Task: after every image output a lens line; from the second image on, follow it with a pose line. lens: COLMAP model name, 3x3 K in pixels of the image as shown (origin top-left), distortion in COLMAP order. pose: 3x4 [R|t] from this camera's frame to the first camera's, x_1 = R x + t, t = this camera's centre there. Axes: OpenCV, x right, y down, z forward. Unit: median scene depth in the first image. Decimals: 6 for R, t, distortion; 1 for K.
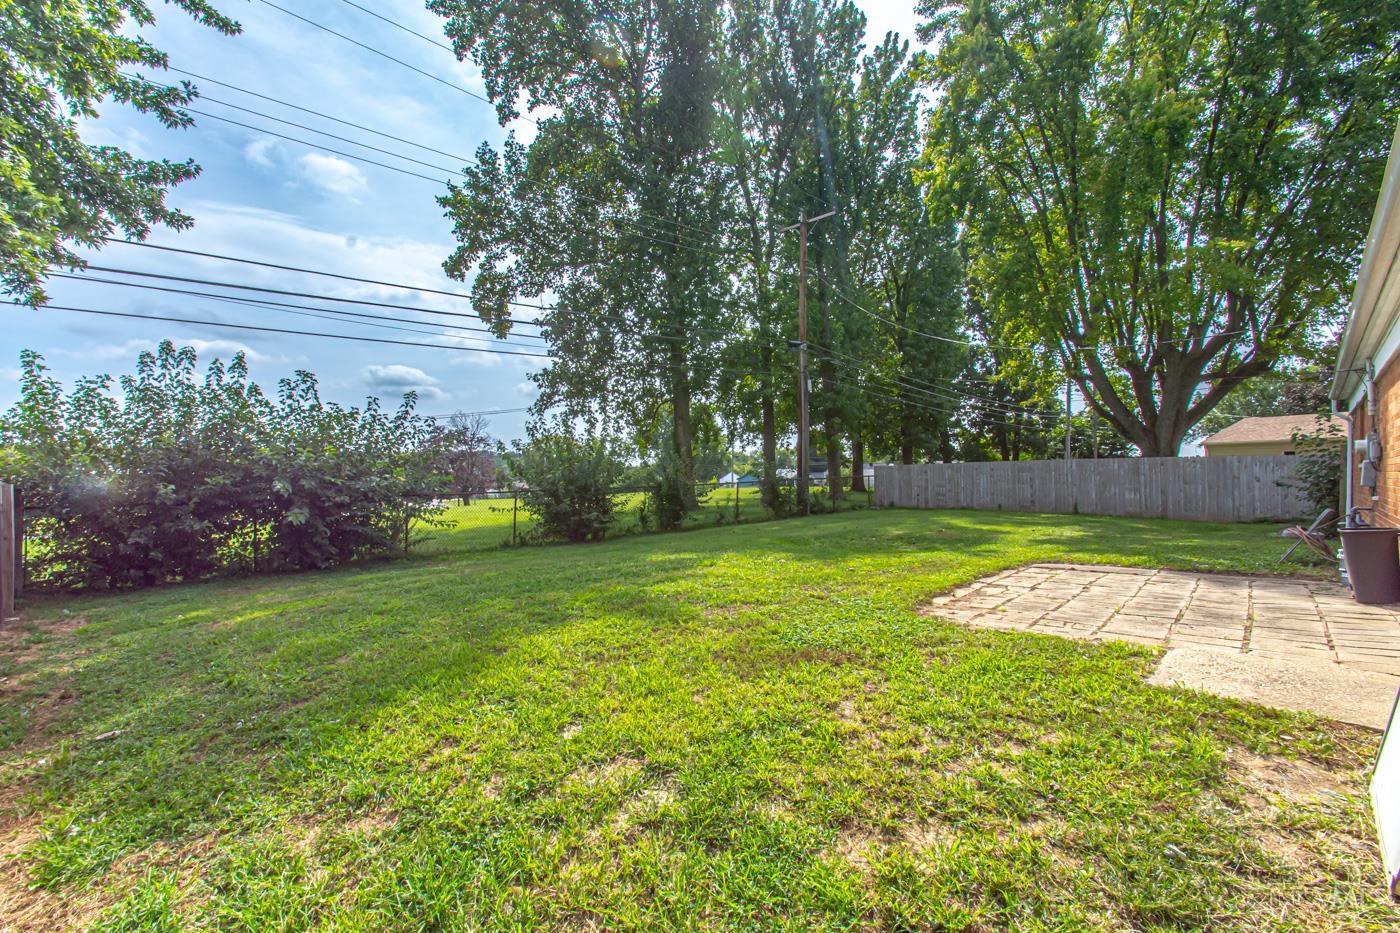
lens RADIAL K [[611.5, 0, 687.9], [0, 611.5, 465.4], [0, 0, 1]] dist [0.003192, -0.010066]
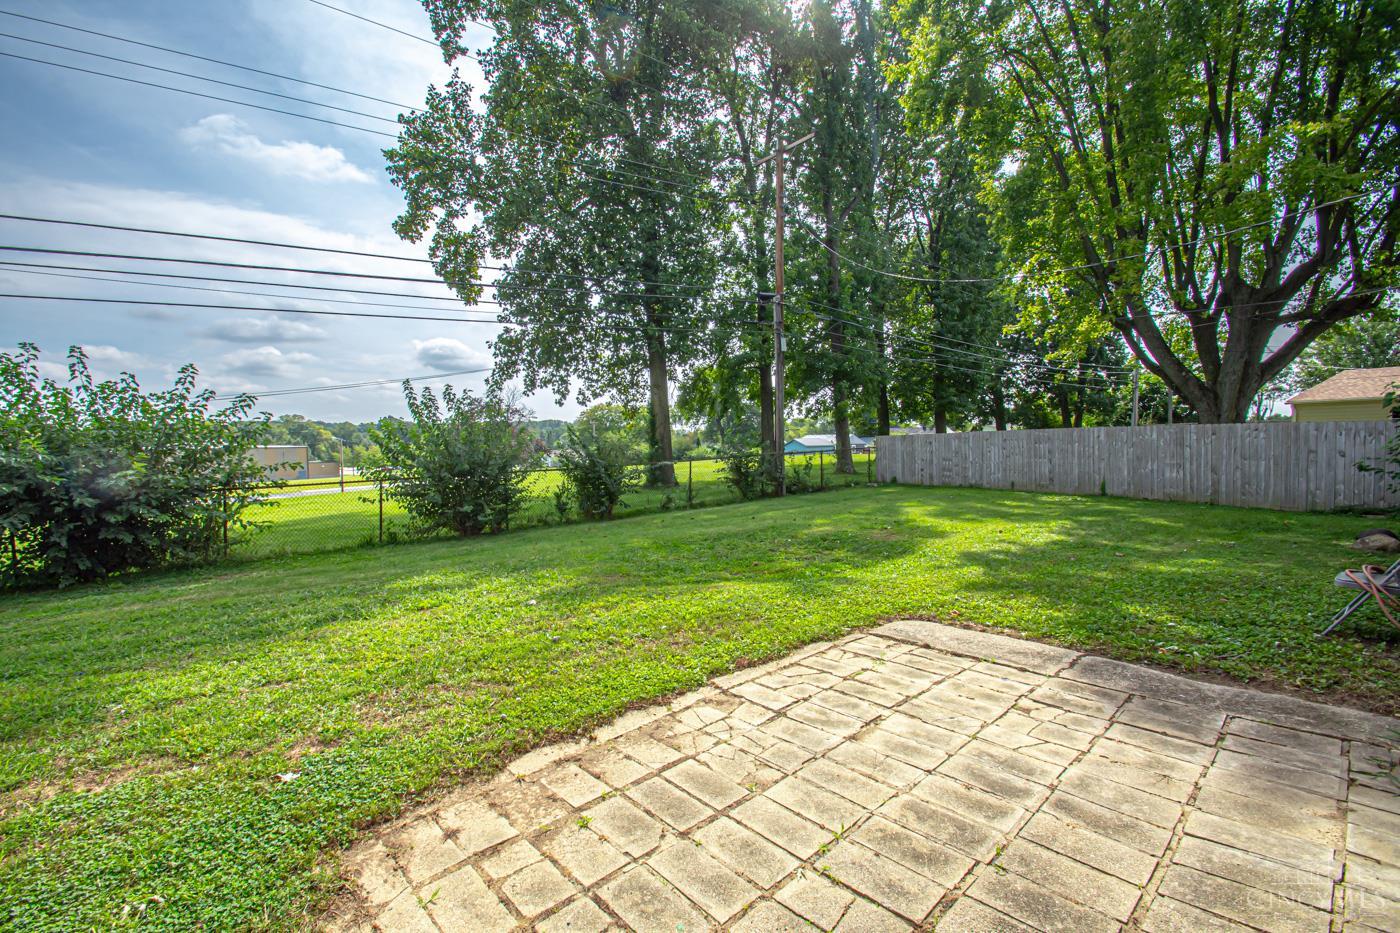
lens RADIAL K [[612.9, 0, 679.4], [0, 612.9, 467.3], [0, 0, 1]] dist [0.001810, -0.009786]
pose [[0.994880, -0.011132, -0.100447, 0.114966], [0.016804, 0.998300, 0.055802, -0.008070], [0.099655, -0.057205, 0.993376, 0.103862]]
